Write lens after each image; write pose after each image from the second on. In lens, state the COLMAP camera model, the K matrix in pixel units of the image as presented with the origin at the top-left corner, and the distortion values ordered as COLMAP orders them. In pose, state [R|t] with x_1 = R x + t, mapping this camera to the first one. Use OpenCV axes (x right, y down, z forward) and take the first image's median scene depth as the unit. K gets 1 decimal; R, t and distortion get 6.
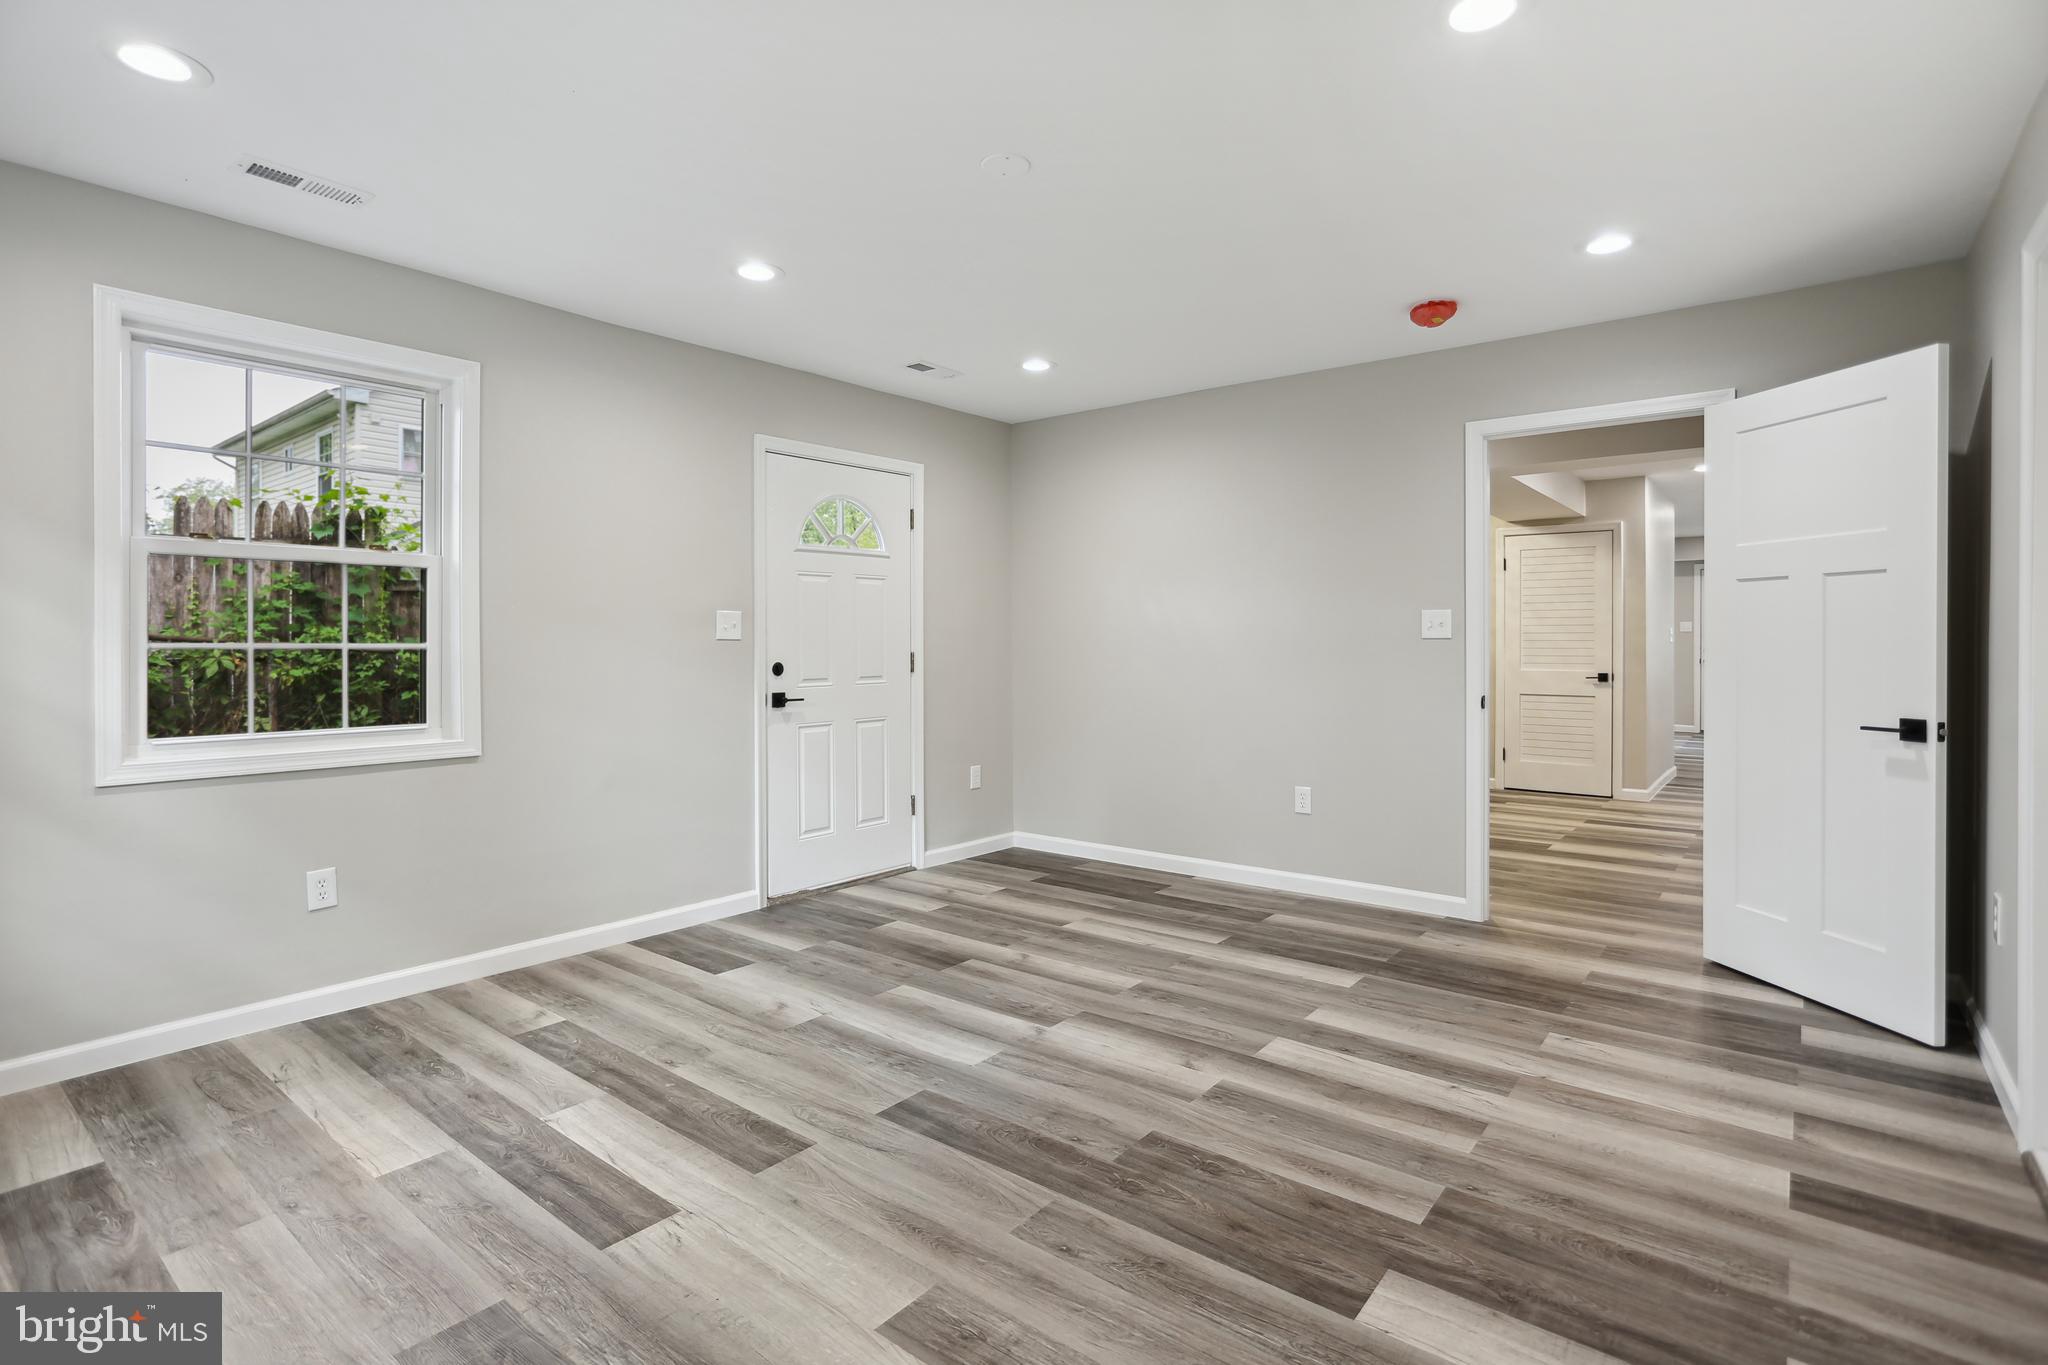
lens RADIAL K [[1002.6, 0, 1022.4], [0, 1002.6, 643.3], [0, 0, 1]] dist [-0.046680, 0.026539]
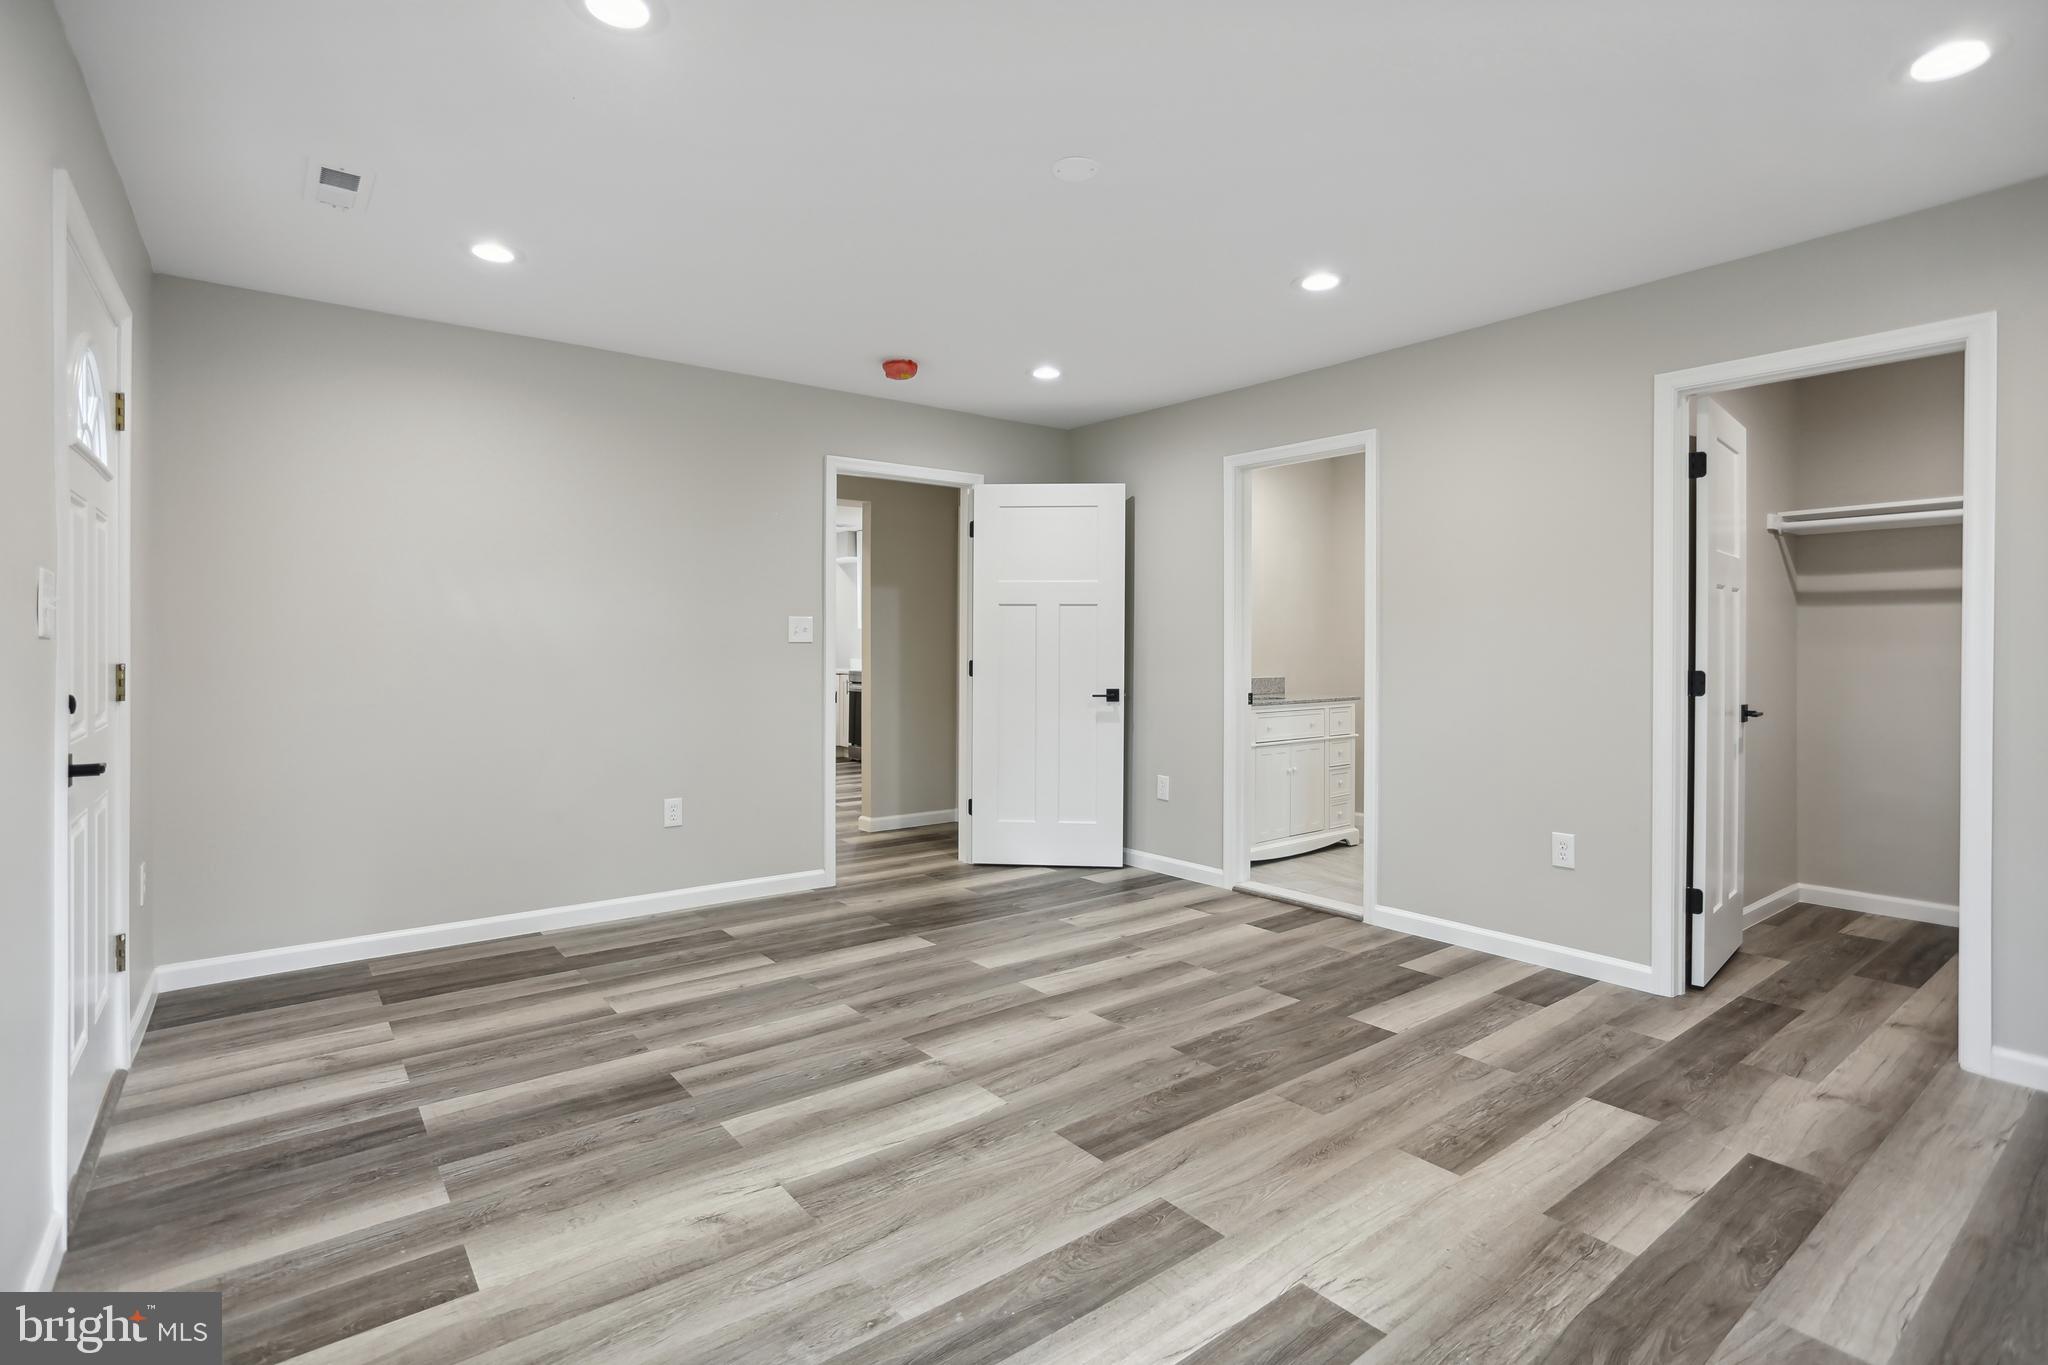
lens RADIAL K [[1002.6, 0, 1022.4], [0, 1002.6, 643.3], [0, 0, 1]] dist [-0.046680, 0.026539]
pose [[0.224082, 0.003938, 0.974562, -0.978927], [0.001827, 0.999988, -0.004461, 0.002803], [-0.974569, 0.002780, 0.224073, 0.806585]]
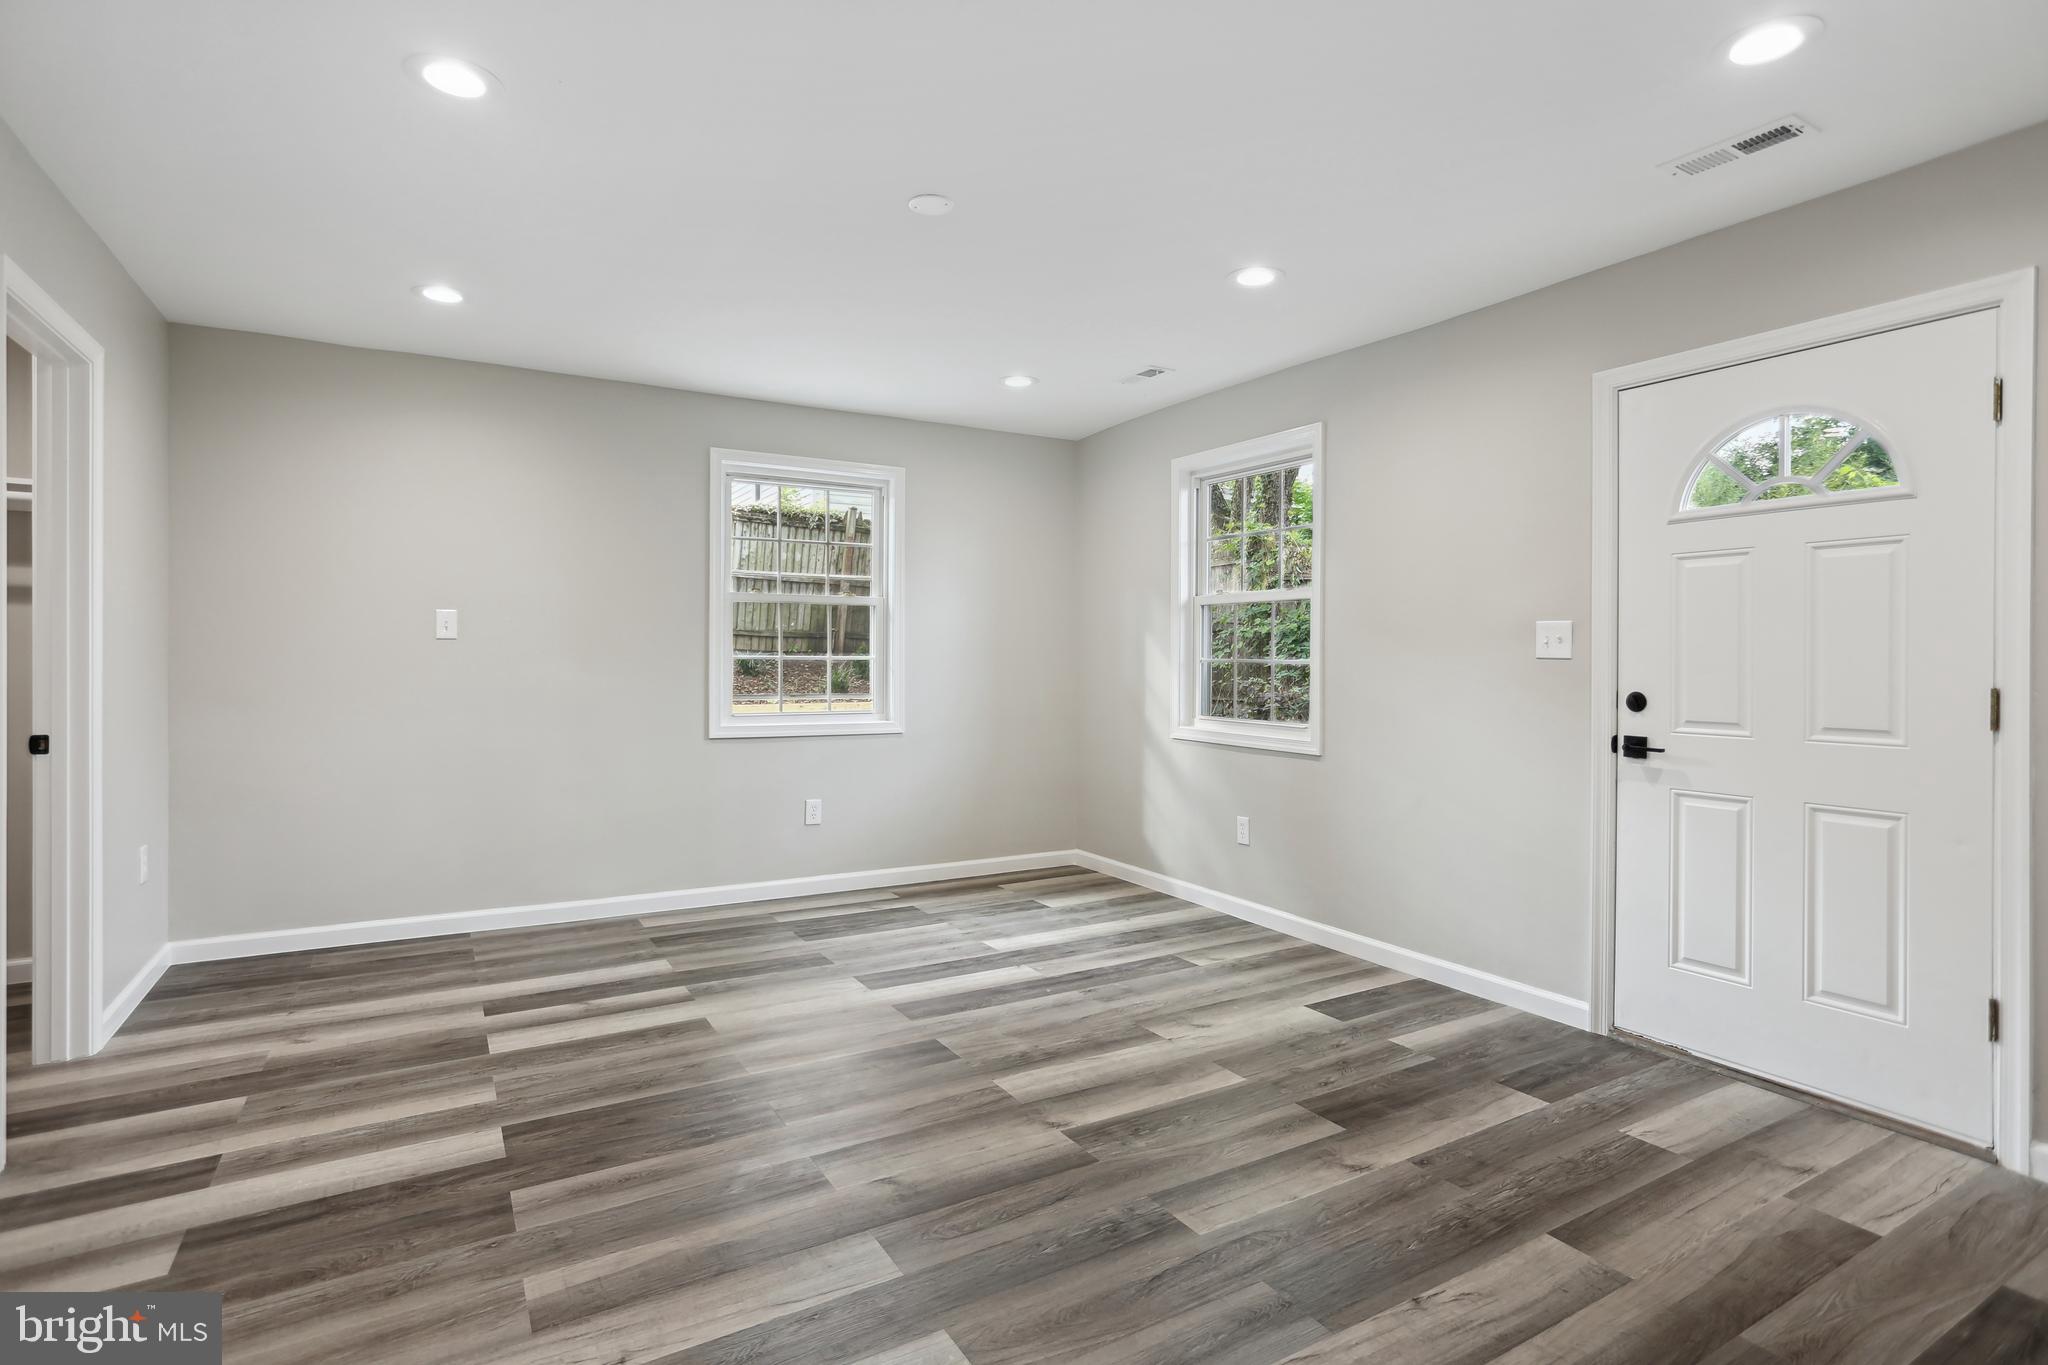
lens RADIAL K [[1012.0, 0, 1009.0], [0, 1012.0, 660.0], [0, 0, 1]] dist [-0.047090, 0.026351]
pose [[-0.360311, 0.003497, -0.932826, 0.918685], [-0.006943, 0.999955, 0.006430, -0.006862], [0.932807, 0.008793, -0.360270, 1.425341]]
